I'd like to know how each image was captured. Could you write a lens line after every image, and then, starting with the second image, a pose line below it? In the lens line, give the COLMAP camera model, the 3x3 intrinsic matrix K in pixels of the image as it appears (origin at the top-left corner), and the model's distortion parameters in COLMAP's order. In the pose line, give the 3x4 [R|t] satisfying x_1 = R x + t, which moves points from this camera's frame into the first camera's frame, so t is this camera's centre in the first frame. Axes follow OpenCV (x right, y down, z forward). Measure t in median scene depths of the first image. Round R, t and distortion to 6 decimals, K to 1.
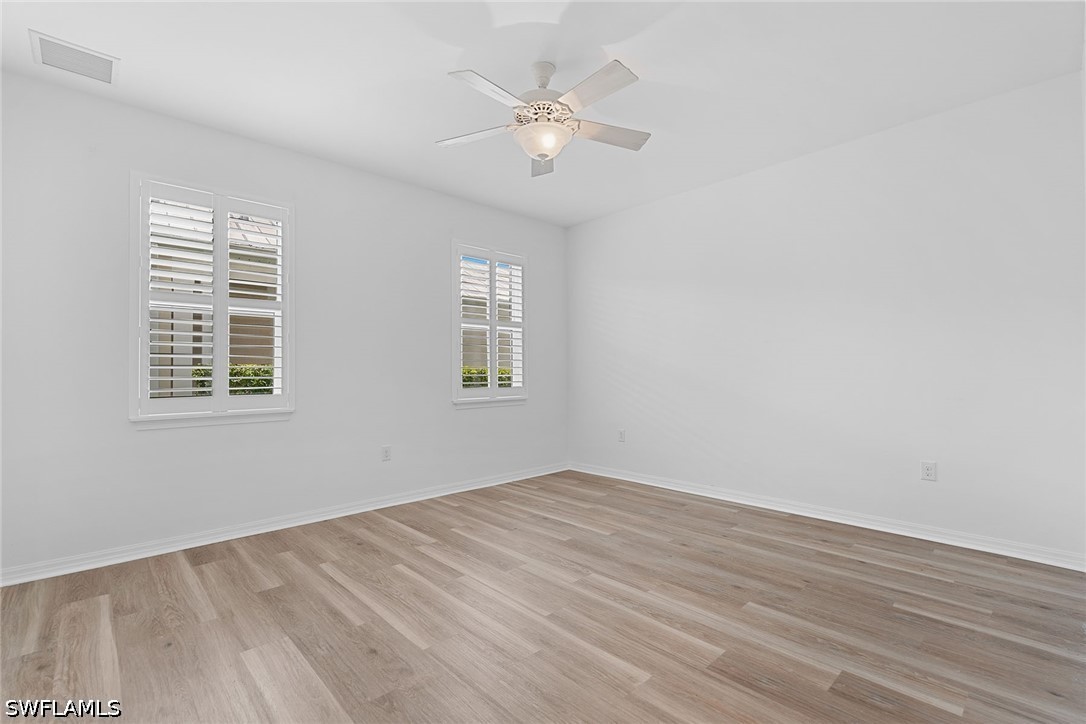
lens RADIAL K [[488.1, 0, 543.9], [0, 488.1, 360.8], [0, 0, 1]] dist [0.000648, -0.001391]
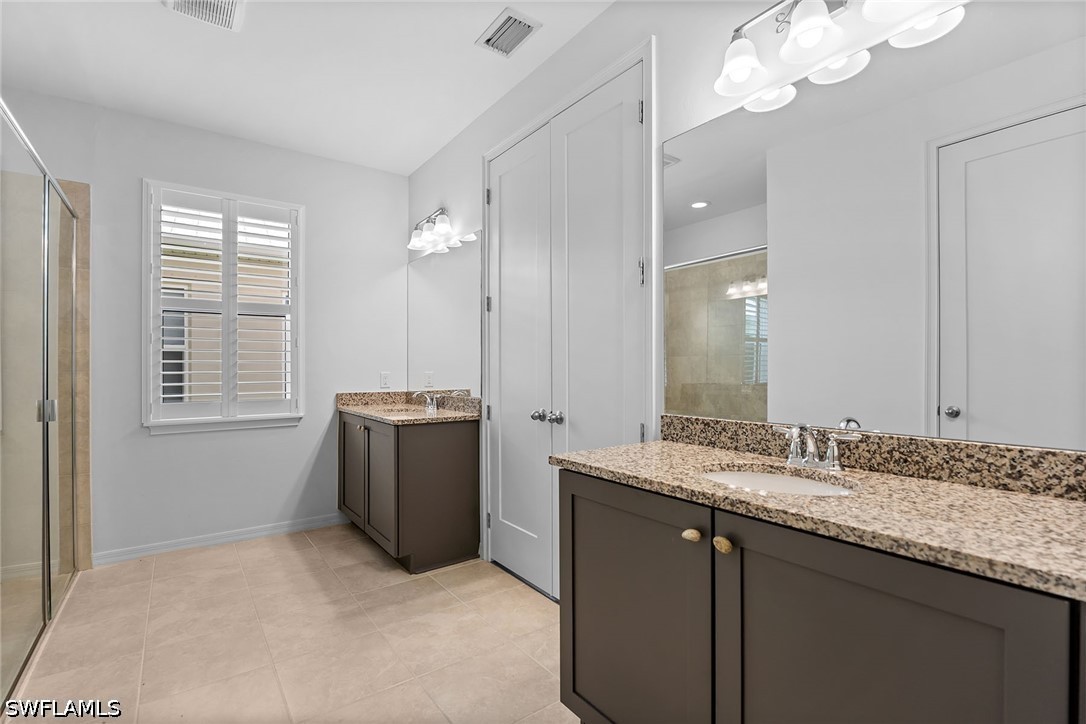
lens RADIAL K [[488.1, 0, 540.7], [0, 488.1, 364.8], [0, 0, 1]] dist [0.000648, -0.001391]
pose [[0.987863, -0.005133, -0.155245, 0.206826], [0.005231, 0.999986, 0.000223, 0.002673], [0.155241, -0.001032, 0.987876, 0.197203]]
